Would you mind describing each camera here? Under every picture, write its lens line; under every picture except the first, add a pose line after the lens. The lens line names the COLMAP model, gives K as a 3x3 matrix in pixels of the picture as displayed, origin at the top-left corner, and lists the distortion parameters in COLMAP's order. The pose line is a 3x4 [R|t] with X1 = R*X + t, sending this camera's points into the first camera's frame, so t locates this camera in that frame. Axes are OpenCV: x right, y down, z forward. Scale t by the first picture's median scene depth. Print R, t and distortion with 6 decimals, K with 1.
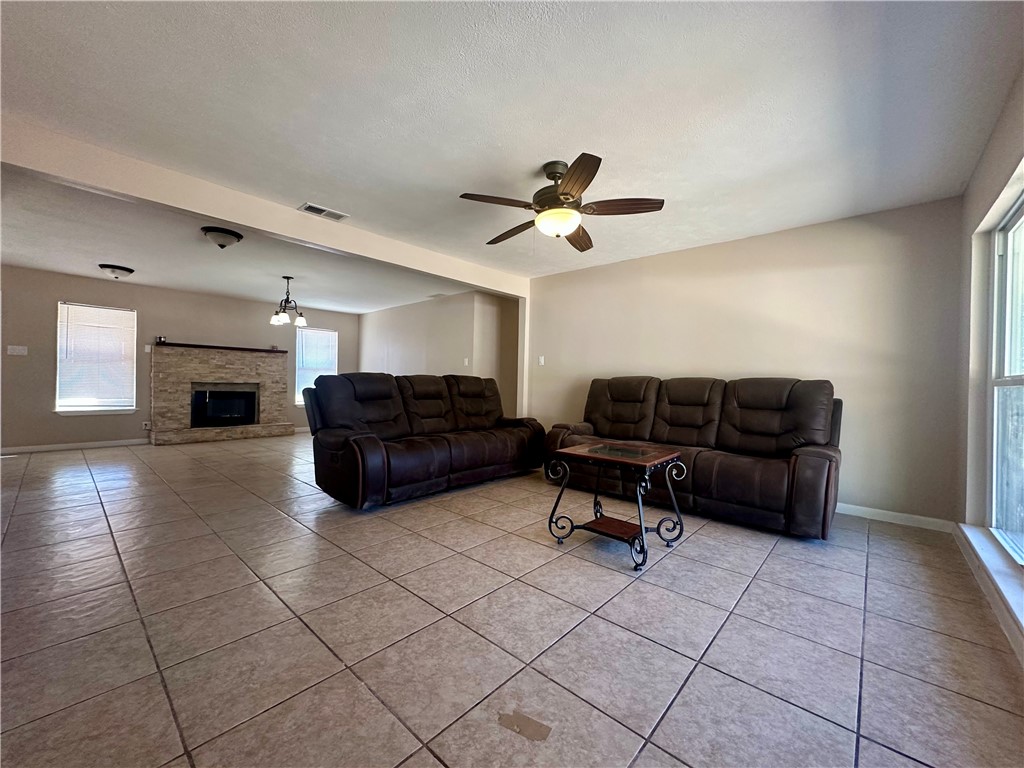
lens RADIAL K [[408.9, 0, 513.6], [0, 408.9, 388.0], [0, 0, 1]] dist [-0.003223, 0.000957]
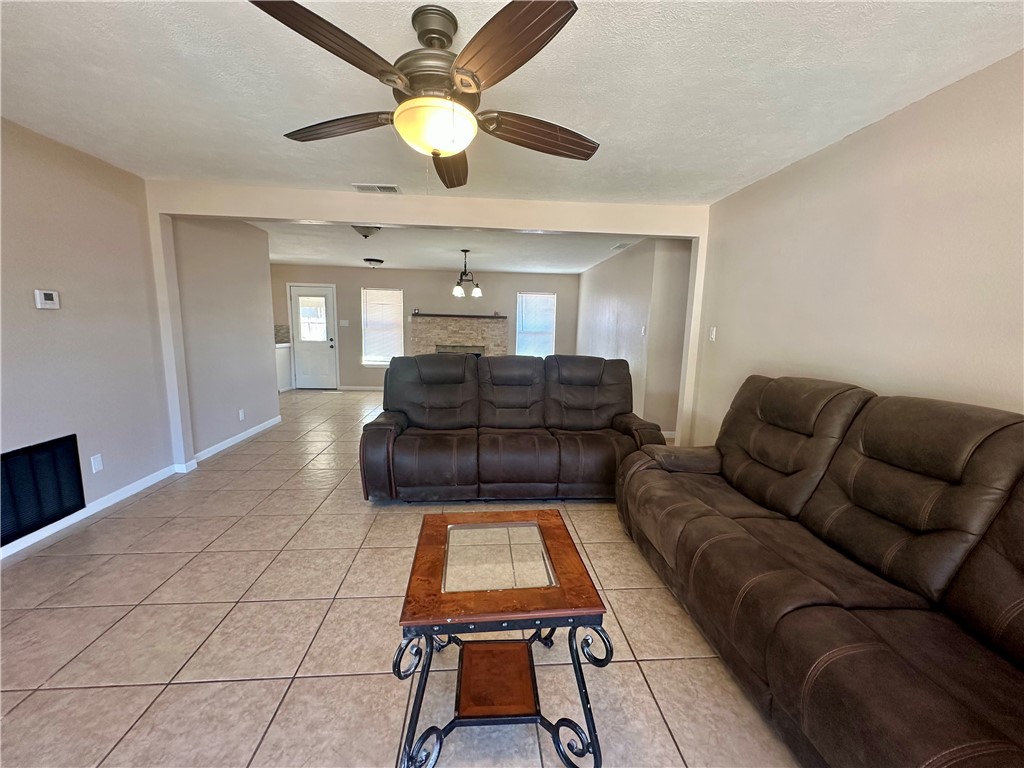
lens RADIAL K [[408.9, 0, 512.2], [0, 408.9, 387.1], [0, 0, 1]] dist [-0.003223, 0.000957]
pose [[0.725074, 0.101800, -0.681105, 0.311395], [-0.020140, 0.991726, 0.126786, -0.064494], [0.688376, -0.078212, 0.721125, 0.329351]]
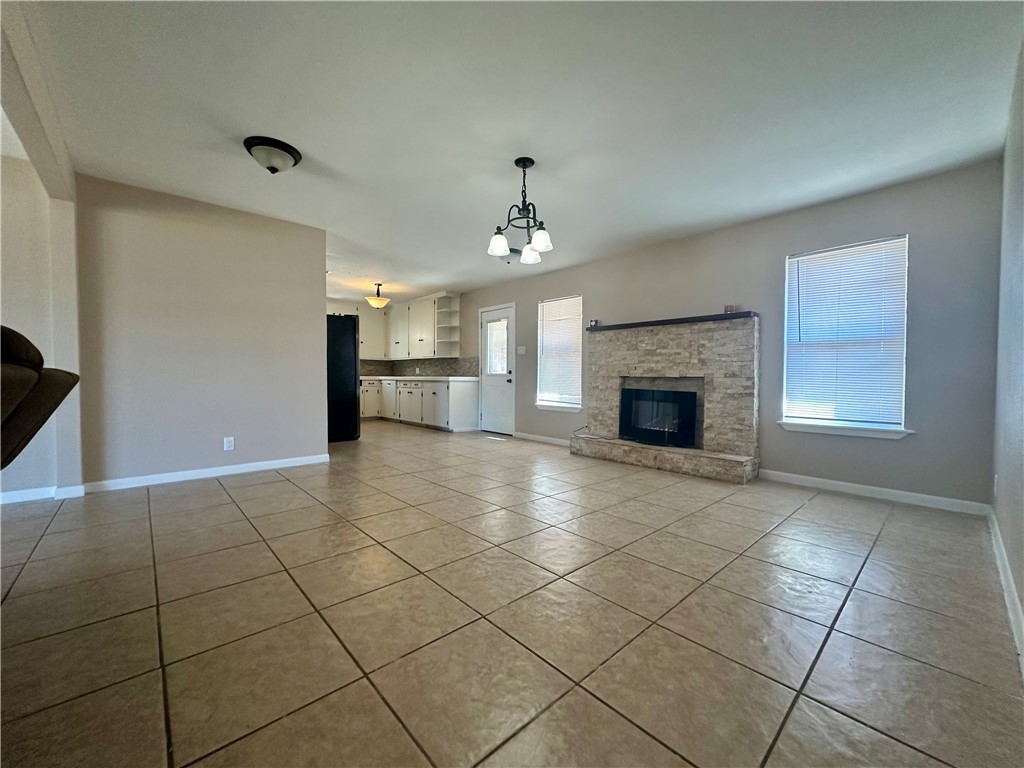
lens RADIAL K [[408.9, 0, 513.1], [0, 408.9, 386.7], [0, 0, 1]] dist [-0.003223, 0.000957]
pose [[-0.099649, 0.006440, -0.995002, -0.052242], [-0.022755, 0.999703, 0.008750, 0.002664], [0.994762, 0.023513, -0.099472, 1.146735]]
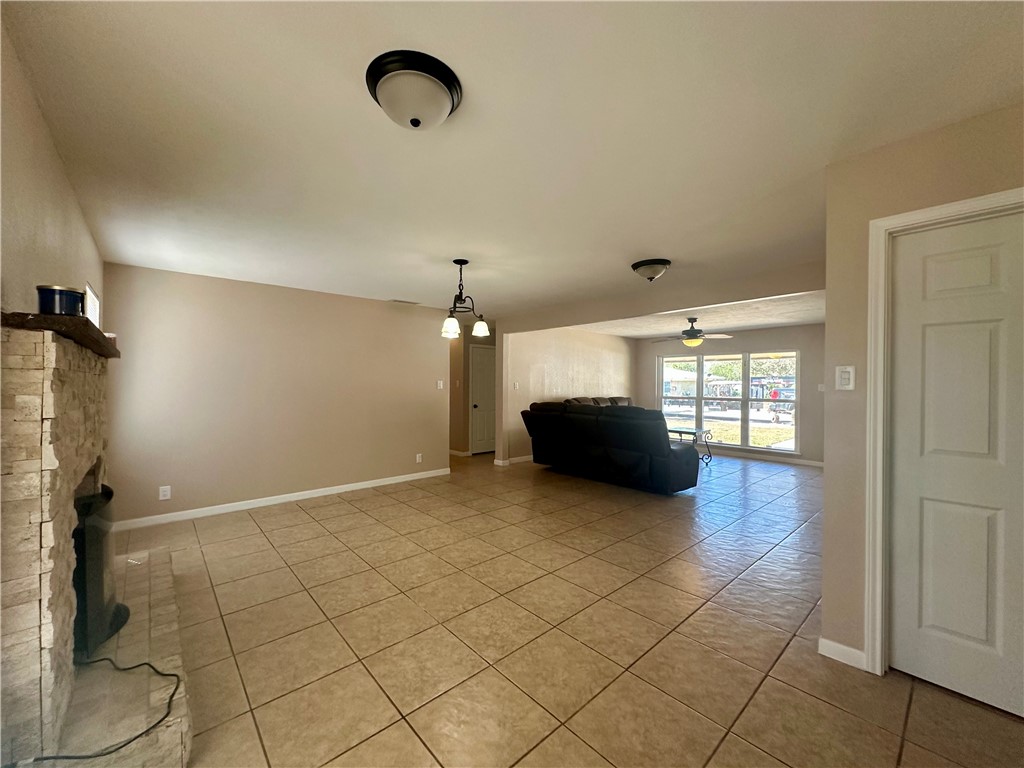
lens RADIAL K [[408.9, 0, 512.7], [0, 408.9, 387.6], [0, 0, 1]] dist [-0.003223, 0.000957]
pose [[0.116245, -0.026121, 0.992877, -1.290010], [0.010780, 0.999628, 0.025036, -0.099244], [-0.993162, 0.007793, 0.116483, 0.933015]]
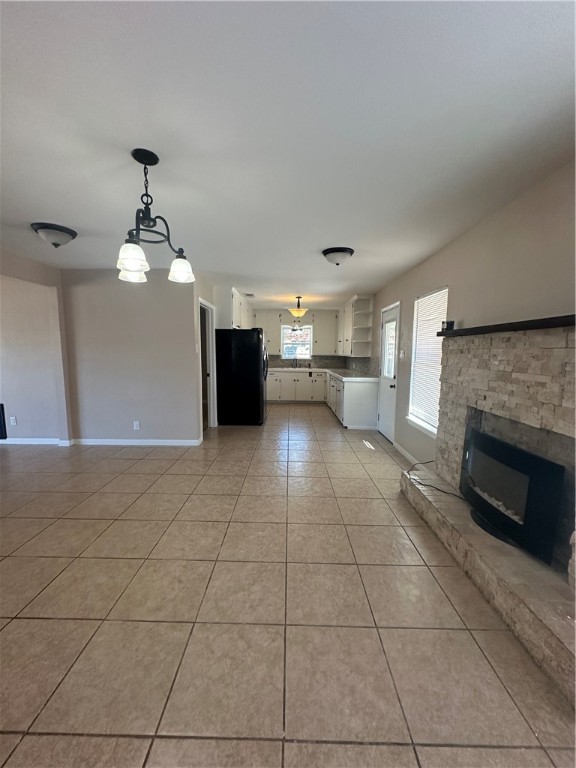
lens RADIAL K [[306.6, 0, 286.7], [0, 306.6, 384.8], [0, 0, 1]] dist [-0.003223, 0.000957]
pose [[-0.753915, 0.046503, -0.655324, -0.495556], [-0.031443, 0.993795, 0.106695, -0.093733], [0.656220, 0.101044, -0.747774, 1.469393]]
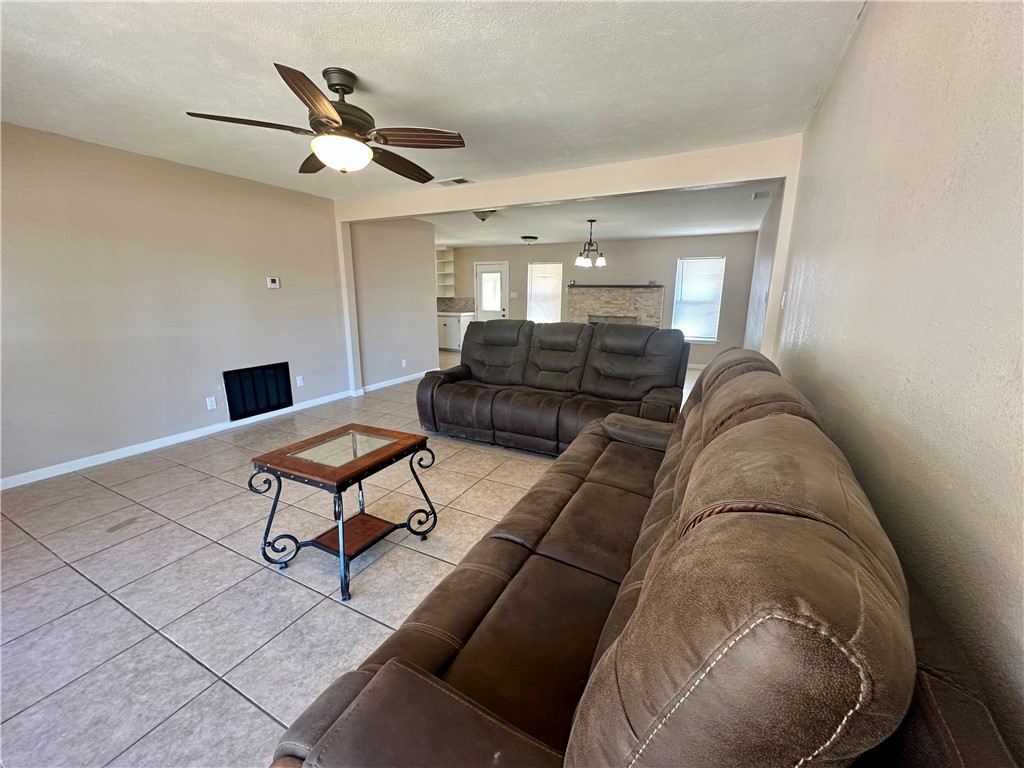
lens RADIAL K [[408.9, 0, 511.4], [0, 408.9, 387.4], [0, 0, 1]] dist [-0.003223, 0.000957]
pose [[0.248541, 0.200264, -0.947693, 0.540854], [-0.017437, 0.979160, 0.202340, -0.062265], [0.968464, -0.033765, 0.246854, 0.571528]]
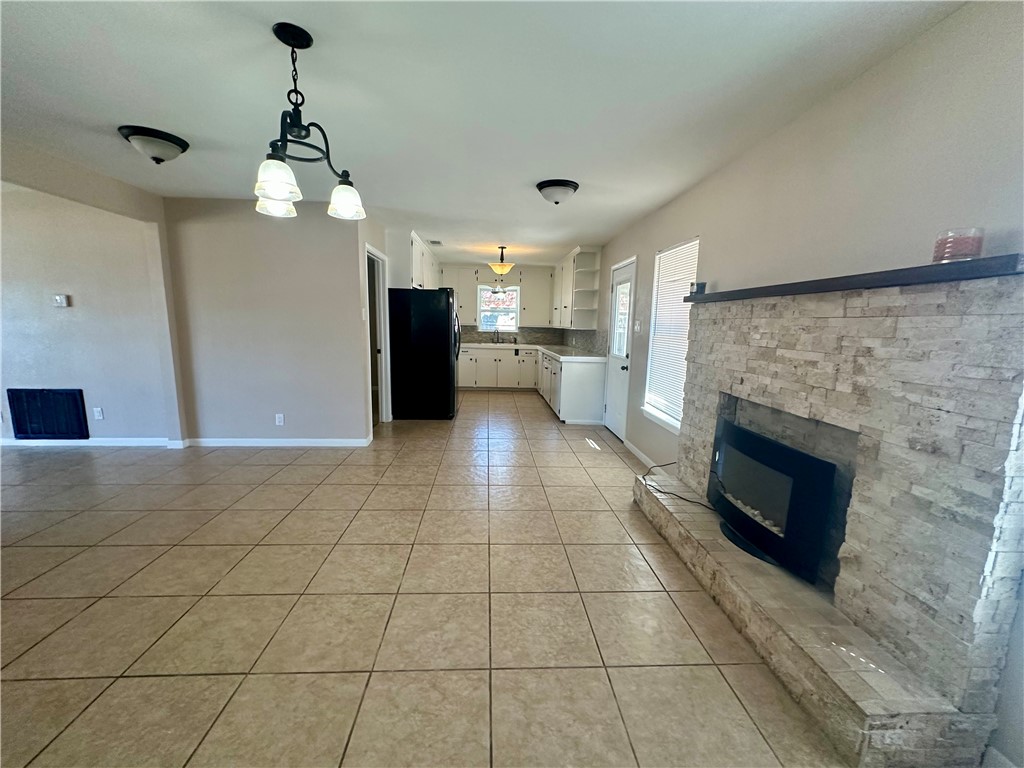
lens RADIAL K [[408.9, 0, 511.8], [0, 408.9, 386.1], [0, 0, 1]] dist [-0.003223, 0.000957]
pose [[-0.706062, 0.074248, -0.704247, -0.488064], [-0.045075, 0.987760, 0.149330, -0.088938], [0.706714, 0.137180, -0.694072, 1.466485]]
